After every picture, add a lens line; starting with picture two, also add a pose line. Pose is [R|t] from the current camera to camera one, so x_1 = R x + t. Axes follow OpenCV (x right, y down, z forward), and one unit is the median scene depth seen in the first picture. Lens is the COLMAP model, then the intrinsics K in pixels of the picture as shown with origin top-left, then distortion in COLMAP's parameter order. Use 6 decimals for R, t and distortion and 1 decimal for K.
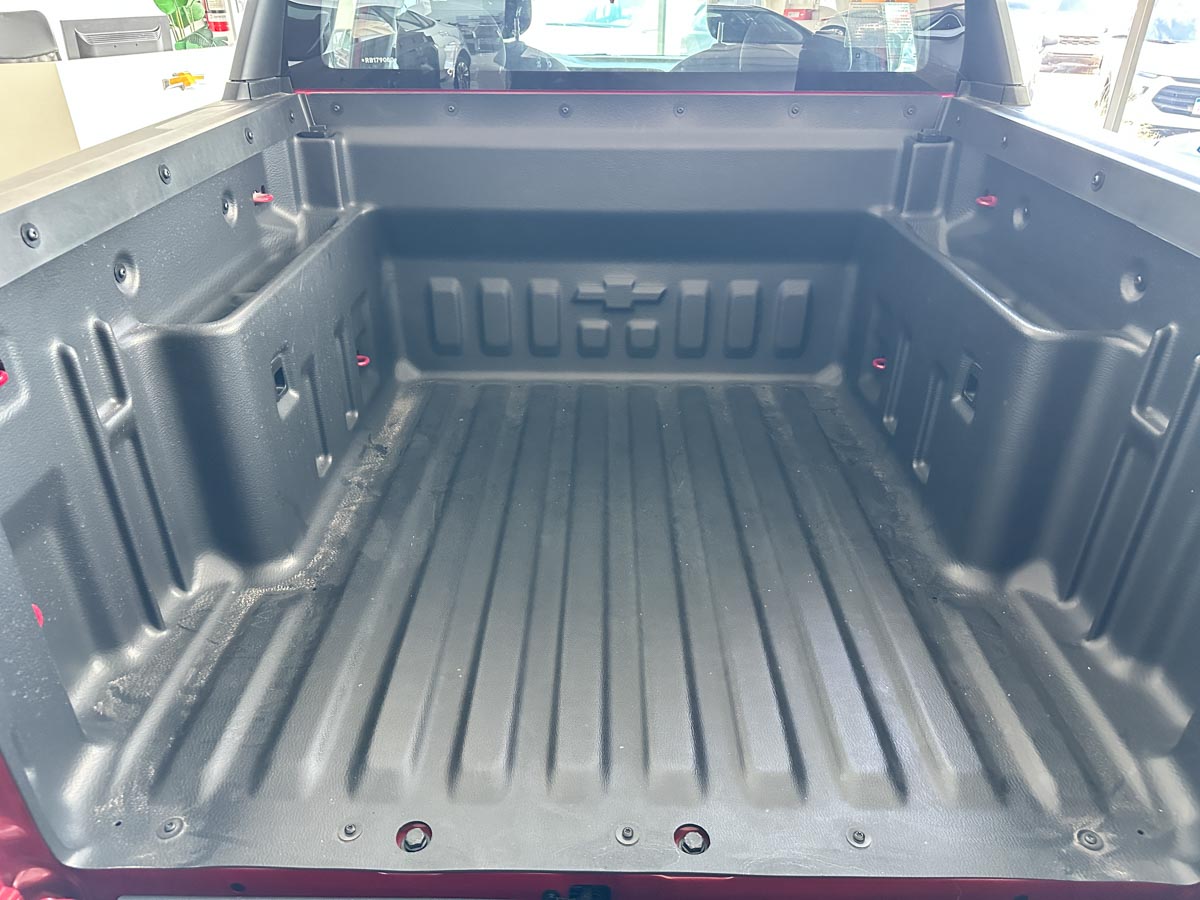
lens RADIAL K [[836.2, 0, 595.5], [0, 836.2, 446.0], [0, 0, 1]] dist [0.020069, -0.021801]
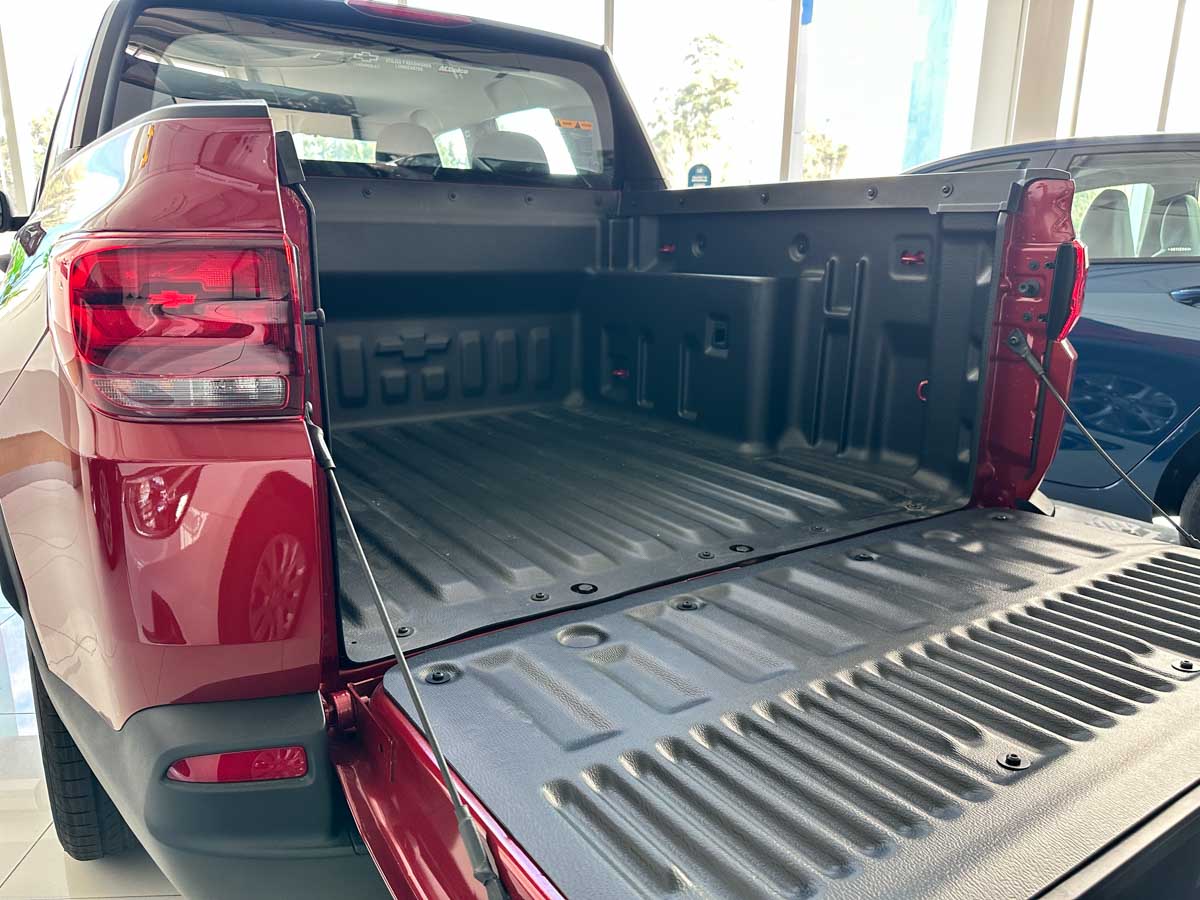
lens RADIAL K [[836.2, 0, 601.2], [0, 836.2, 447.2], [0, 0, 1]] dist [0.020069, -0.021801]
pose [[0.830244, -0.125977, 0.542978, -0.416638], [0.259351, 0.949564, -0.176254, 0.235773], [-0.493388, 0.287156, 0.821042, -0.068716]]
